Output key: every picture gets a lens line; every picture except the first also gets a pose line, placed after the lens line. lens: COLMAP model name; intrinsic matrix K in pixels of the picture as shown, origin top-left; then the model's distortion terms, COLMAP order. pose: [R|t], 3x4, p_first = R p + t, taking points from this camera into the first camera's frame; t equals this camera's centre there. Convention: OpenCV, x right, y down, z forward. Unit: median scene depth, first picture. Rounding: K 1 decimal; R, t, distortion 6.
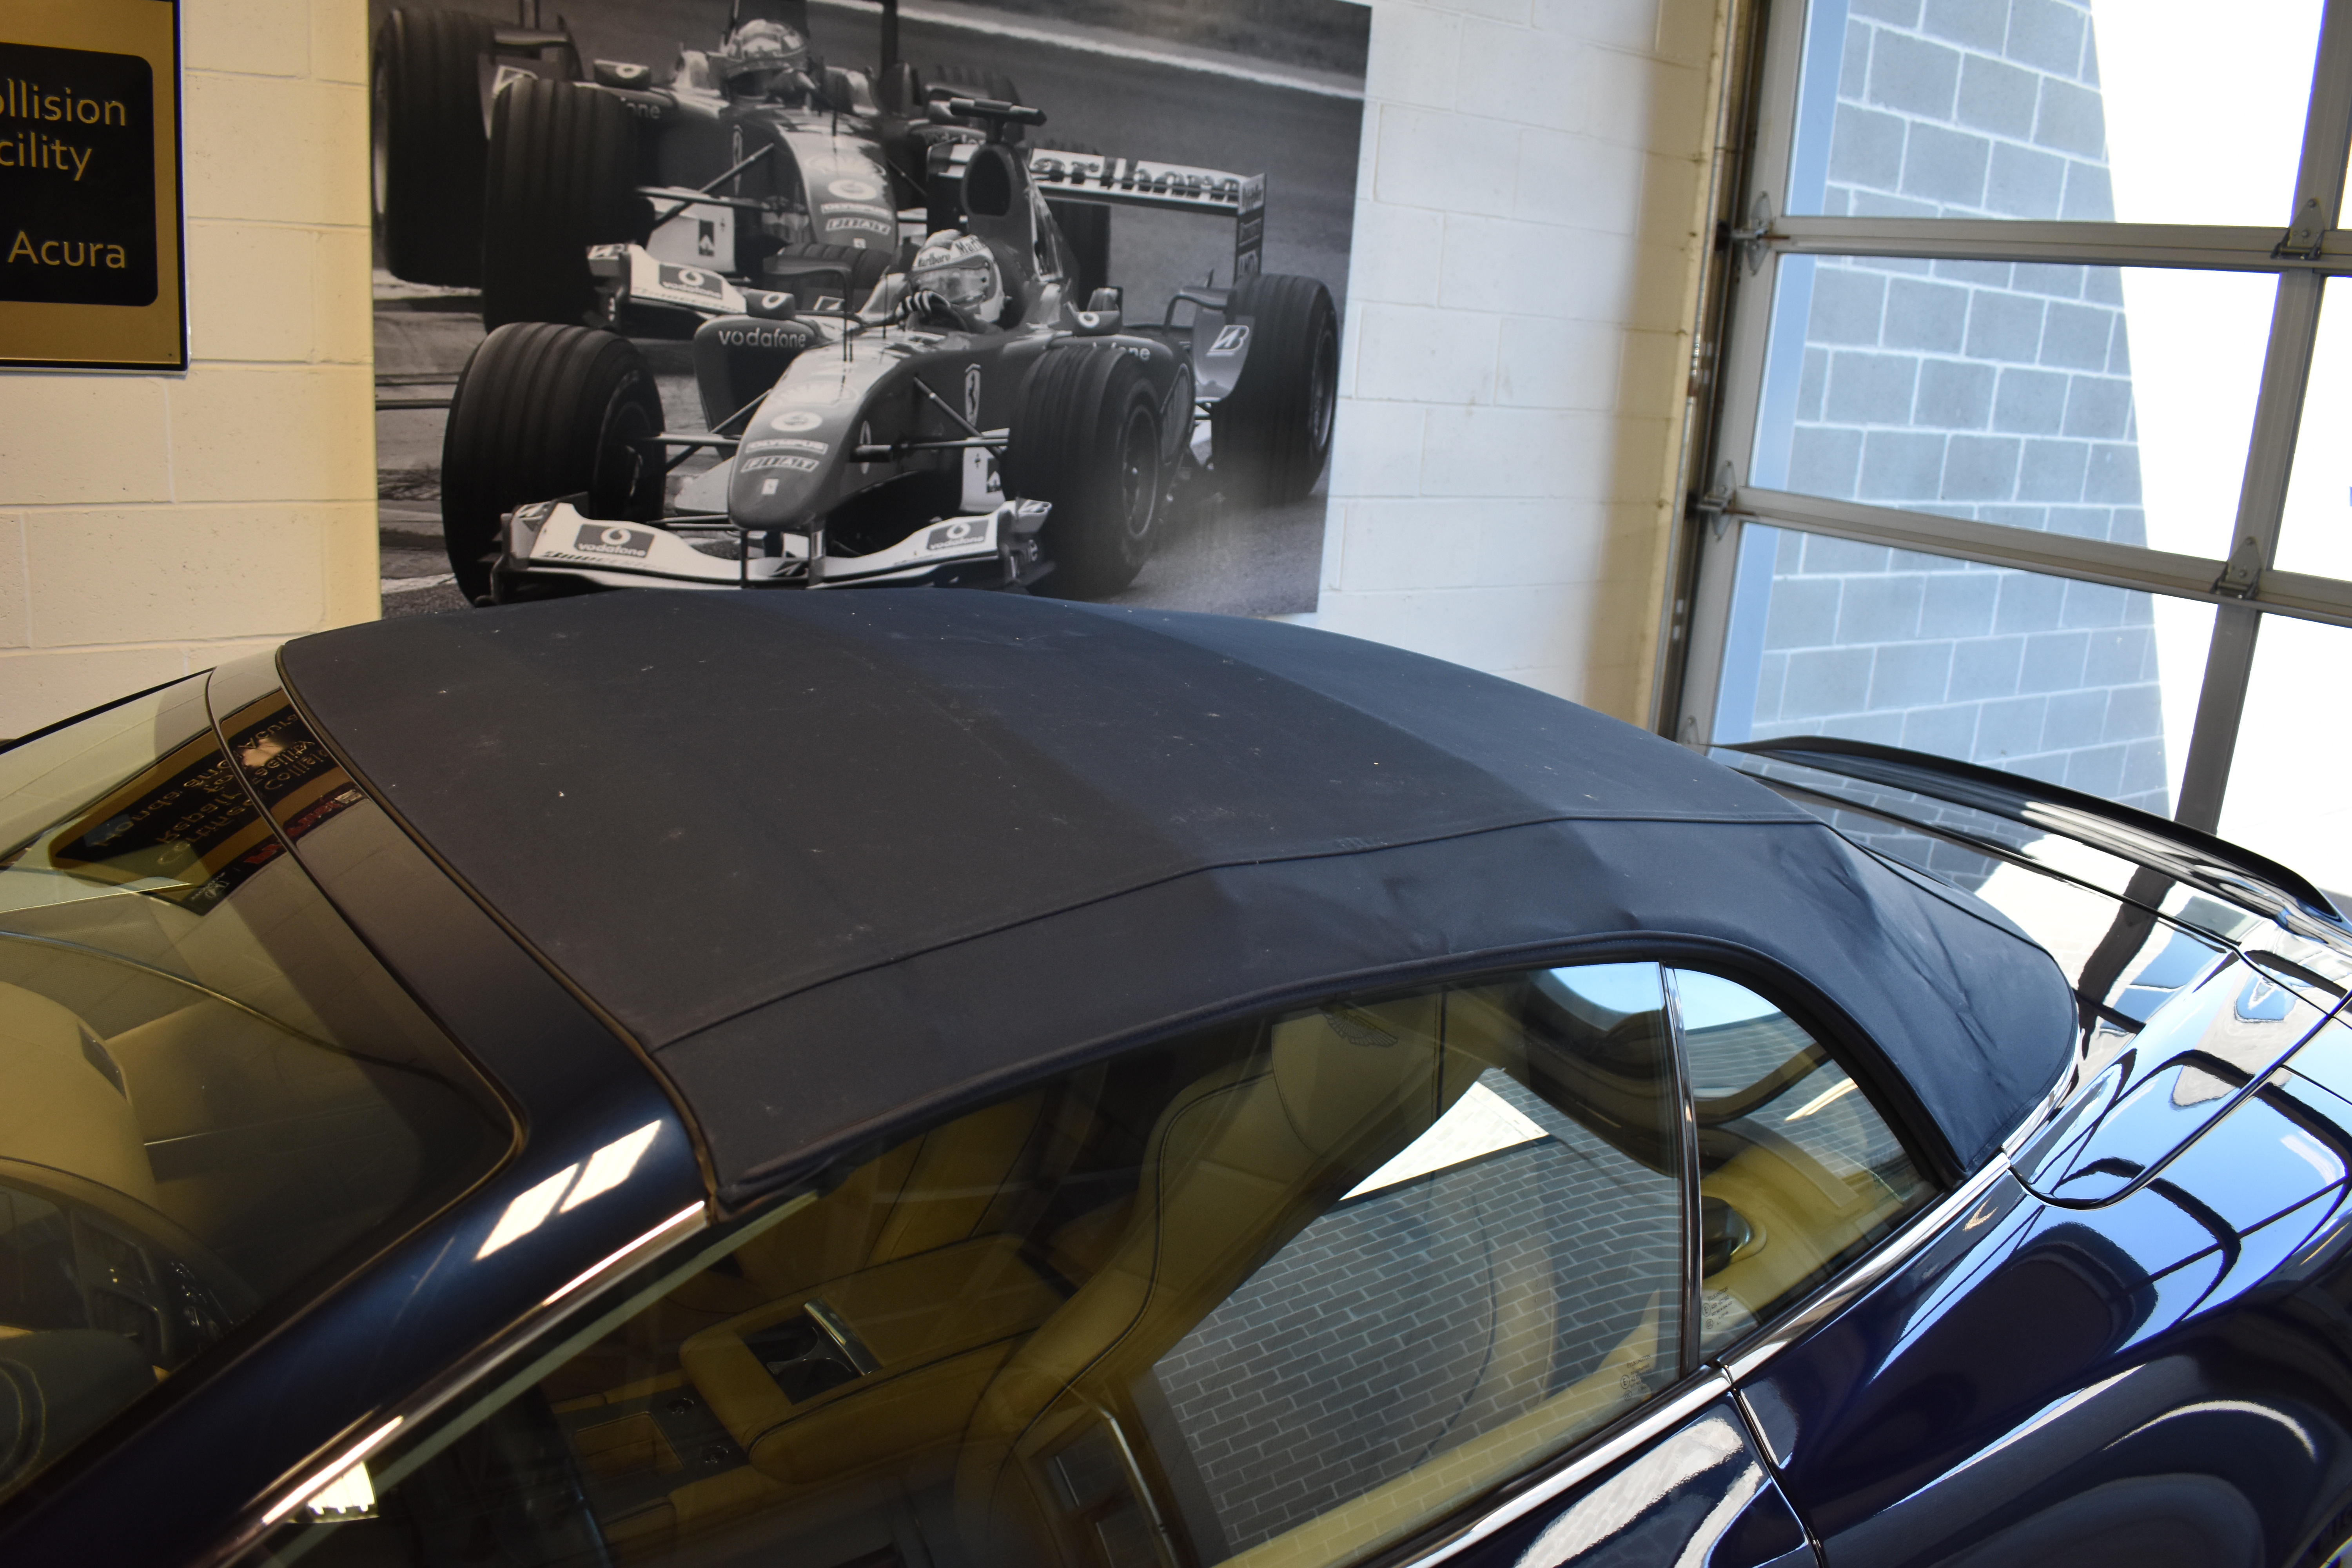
lens RADIAL K [[1854.7, 0, 1176.0], [0, 1854.7, 784.0], [0, 0, 1]] dist [-0.079018, 0.006747]
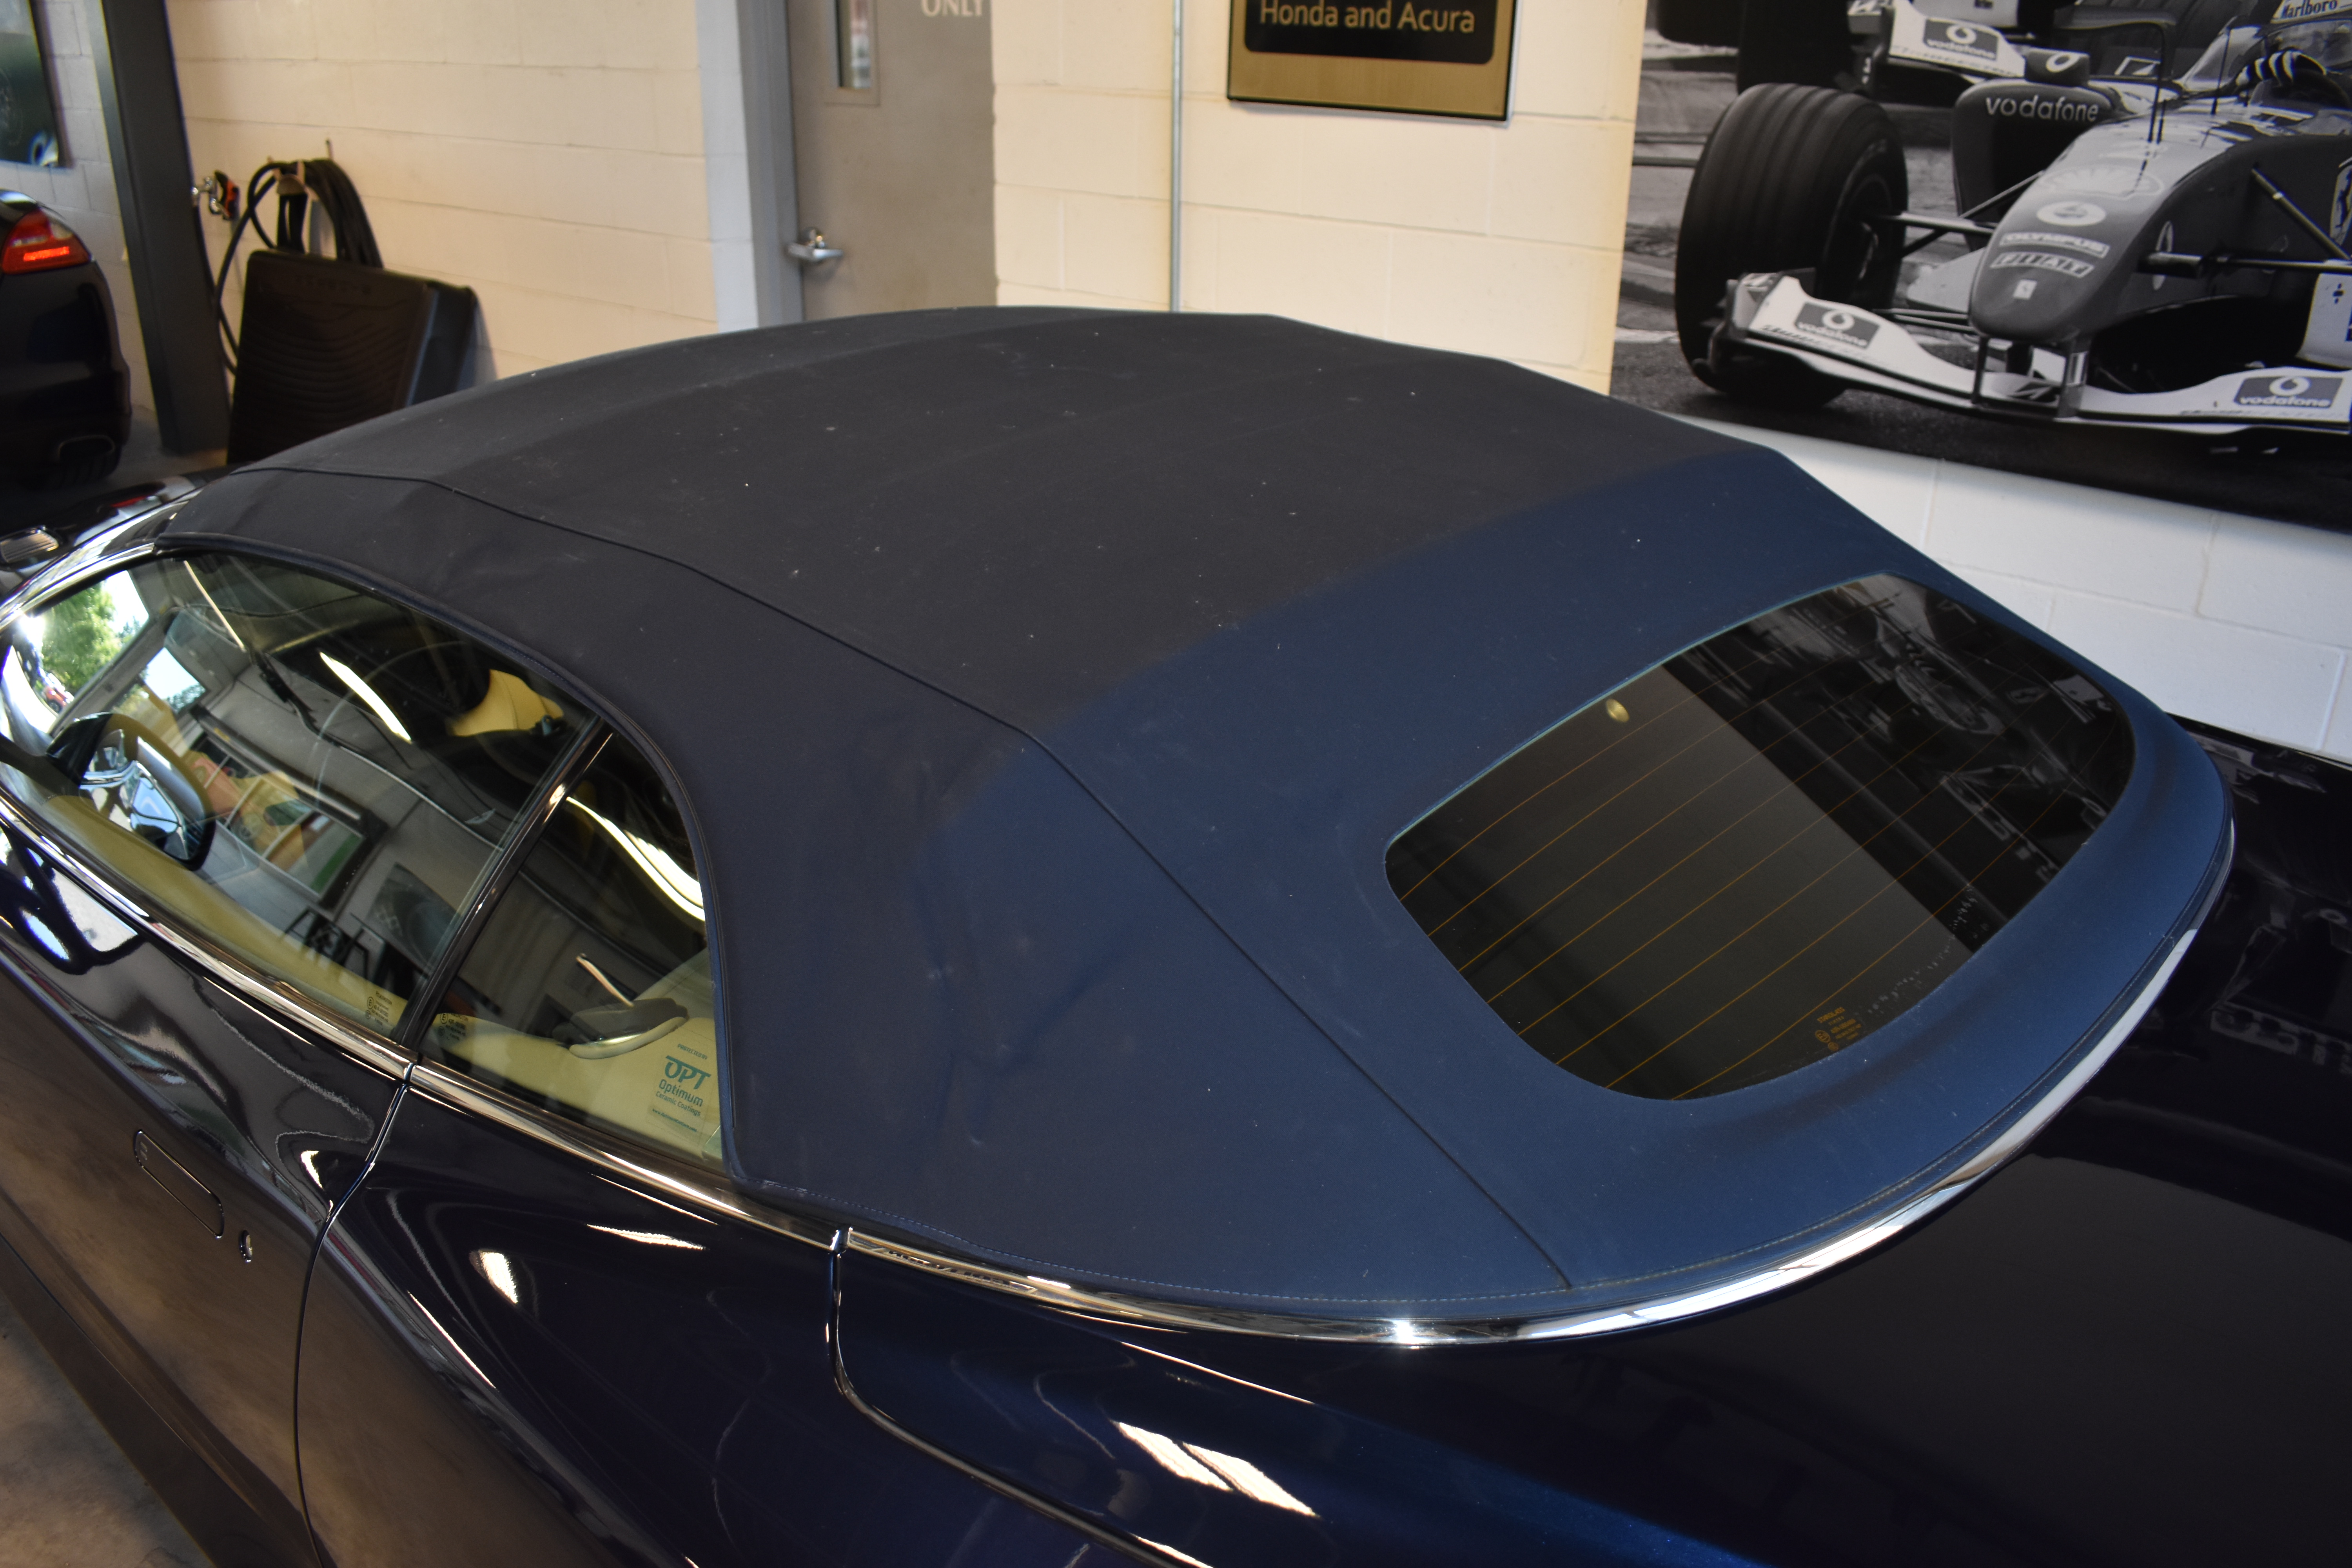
lens RADIAL K [[1854.7, 0, 1176.0], [0, 1854.7, 784.0], [0, 0, 1]] dist [-0.079018, 0.006747]
pose [[0.240504, 0.329848, -0.912884, 0.533301], [-0.233378, 0.932551, 0.275469, -0.091374], [0.942174, 0.146796, 0.301262, 0.434860]]
